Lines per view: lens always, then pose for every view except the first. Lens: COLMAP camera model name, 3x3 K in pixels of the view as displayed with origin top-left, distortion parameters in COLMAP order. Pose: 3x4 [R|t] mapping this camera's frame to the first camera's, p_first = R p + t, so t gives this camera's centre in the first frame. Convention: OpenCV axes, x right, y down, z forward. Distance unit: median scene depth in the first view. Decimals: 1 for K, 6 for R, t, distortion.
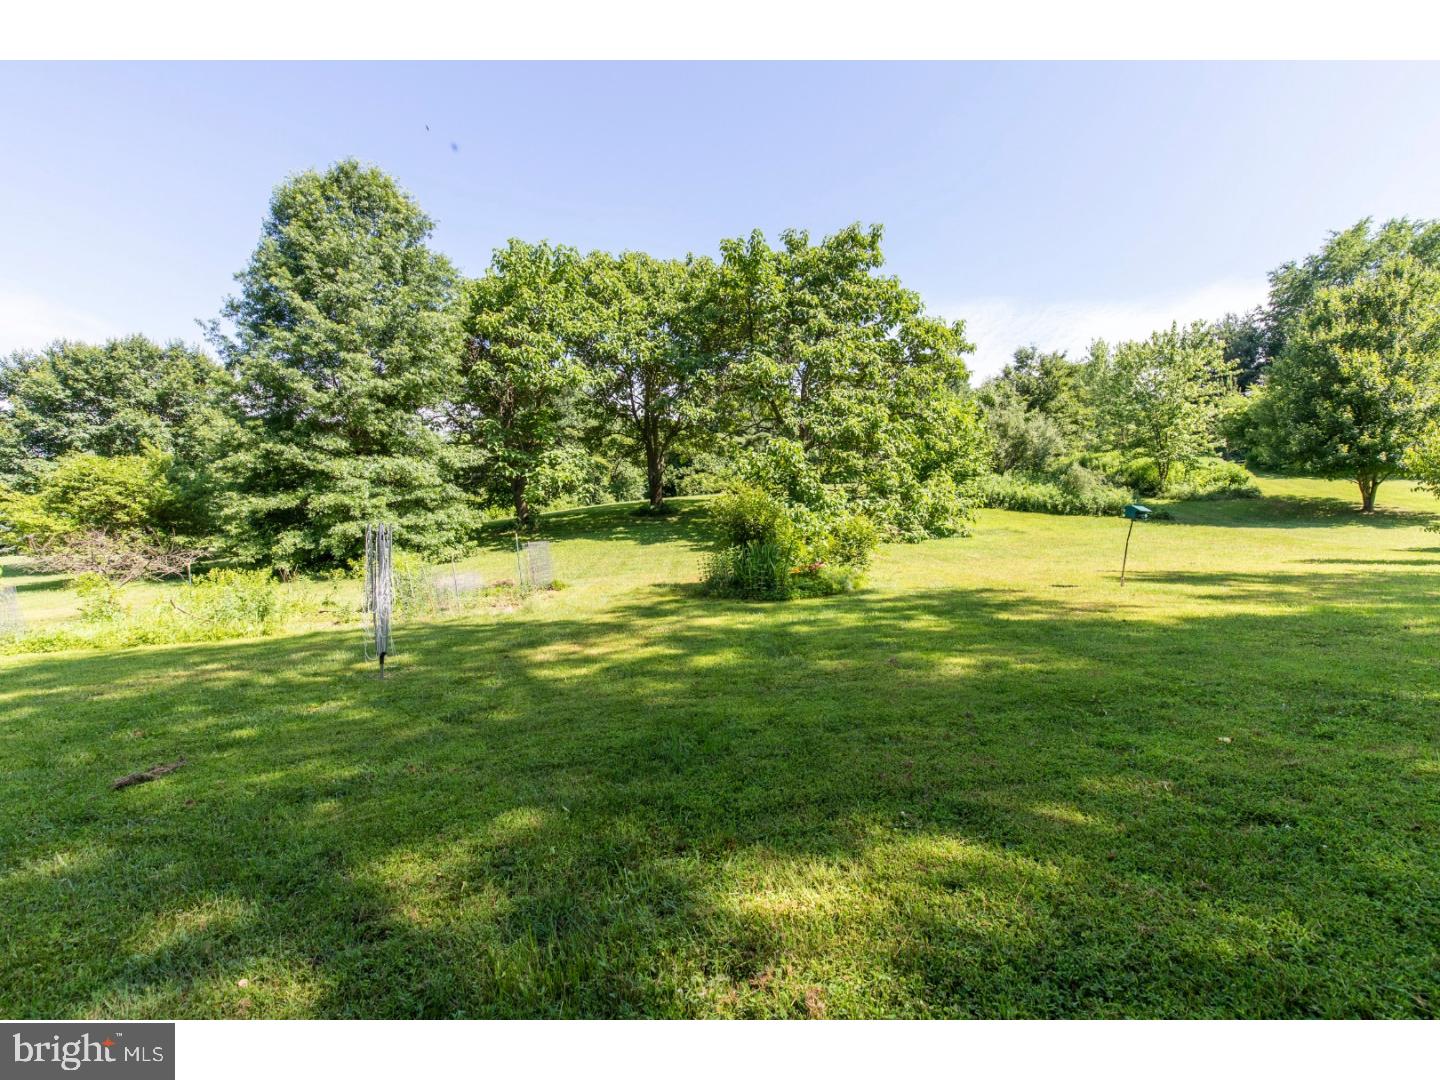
lens RADIAL K [[661.4, 0, 725.4], [0, 661.4, 545.1], [0, 0, 1]] dist [0.004952, 0.000189]
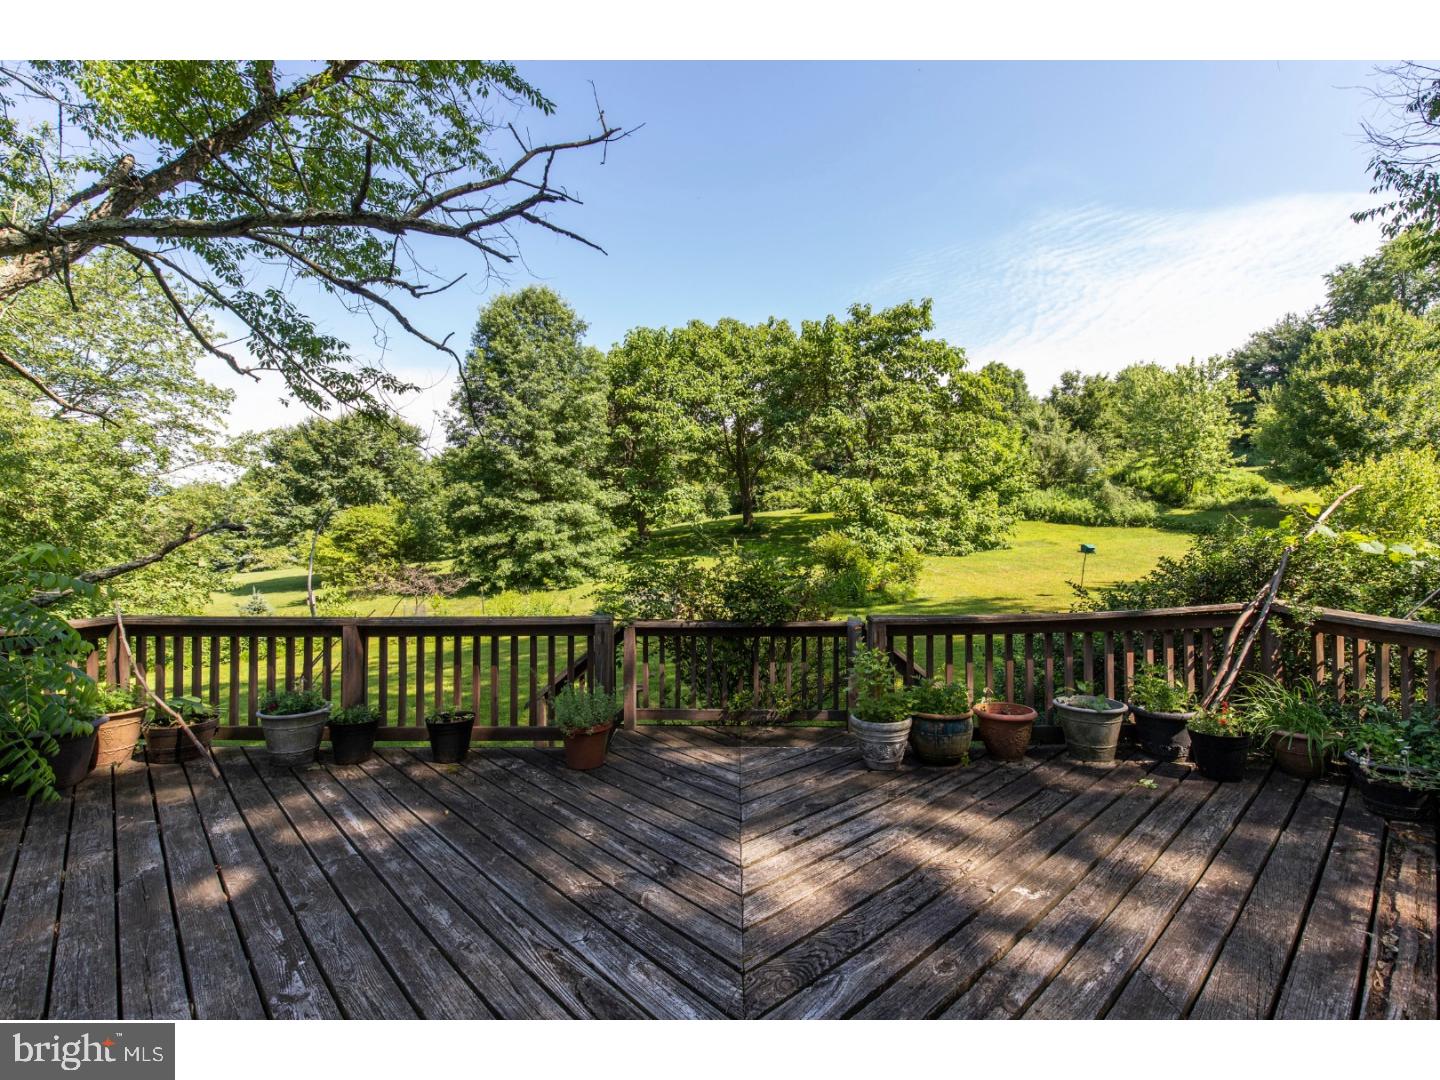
lens RADIAL K [[649.7, 0, 723.3], [0, 649.7, 542.4], [0, 0, 1]] dist [0.005048, -0.000426]
pose [[0.994184, -0.023473, -0.105102, -0.034329], [0.023137, 0.999723, -0.004421, -0.030907], [0.105177, 0.001964, 0.994452, -0.259719]]
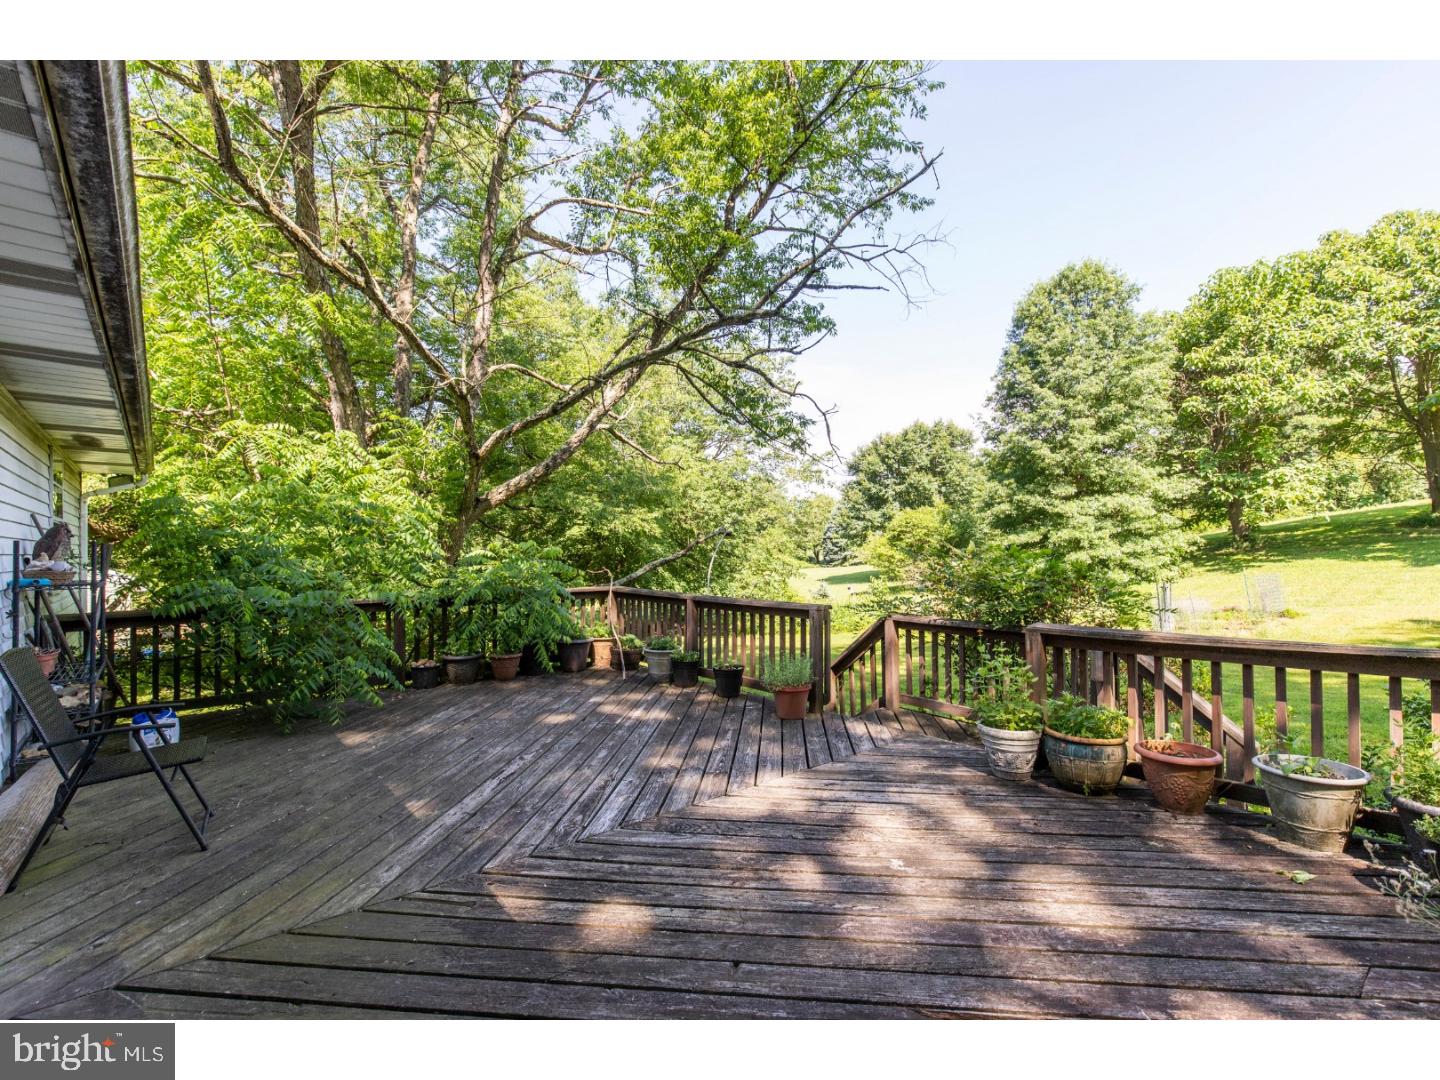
lens RADIAL K [[663.1, 0, 720.0], [0, 663.1, 540.0], [0, 0, 1]] dist [0.004919, -0.000116]
pose [[0.580146, -0.028406, -0.814017, 0.059720], [0.016388, 0.999596, -0.023202, -0.029730], [0.814347, 0.000120, 0.580378, -0.247583]]
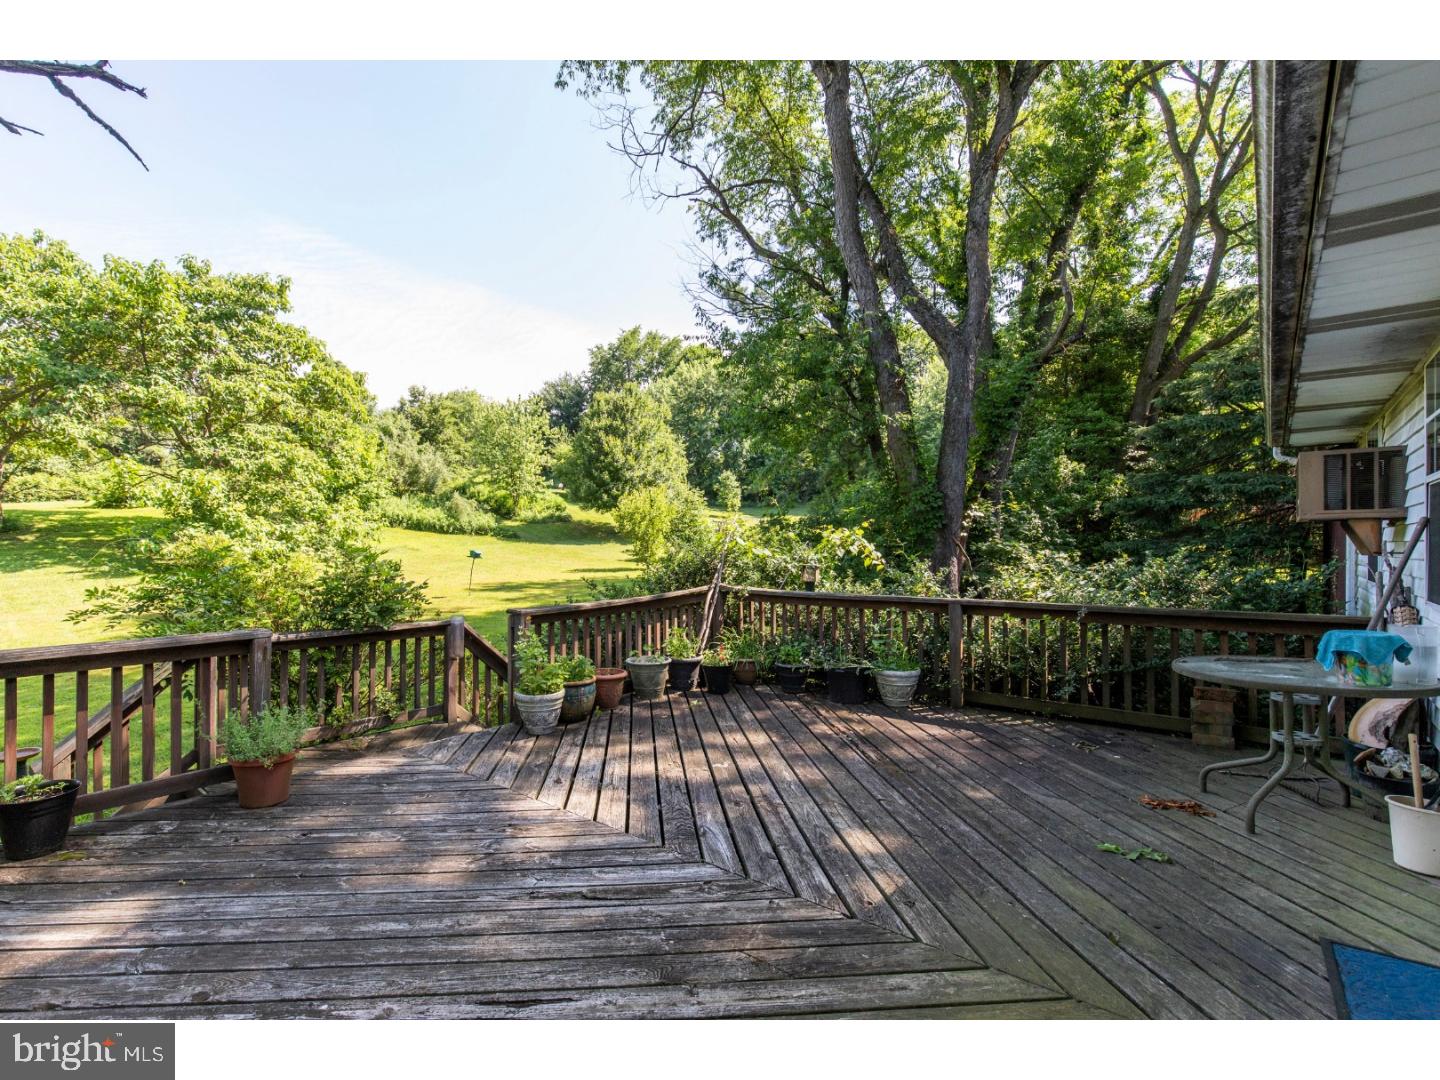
lens RADIAL K [[672.8, 0, 653.8], [0, 672.8, 553.5], [0, 0, 1]] dist [0.004263, 0.000028]
pose [[0.728566, -0.023377, 0.684577, -0.110165], [0.013500, 0.999713, 0.019772, -0.031828], [-0.684843, -0.005163, 0.728672, -0.263815]]
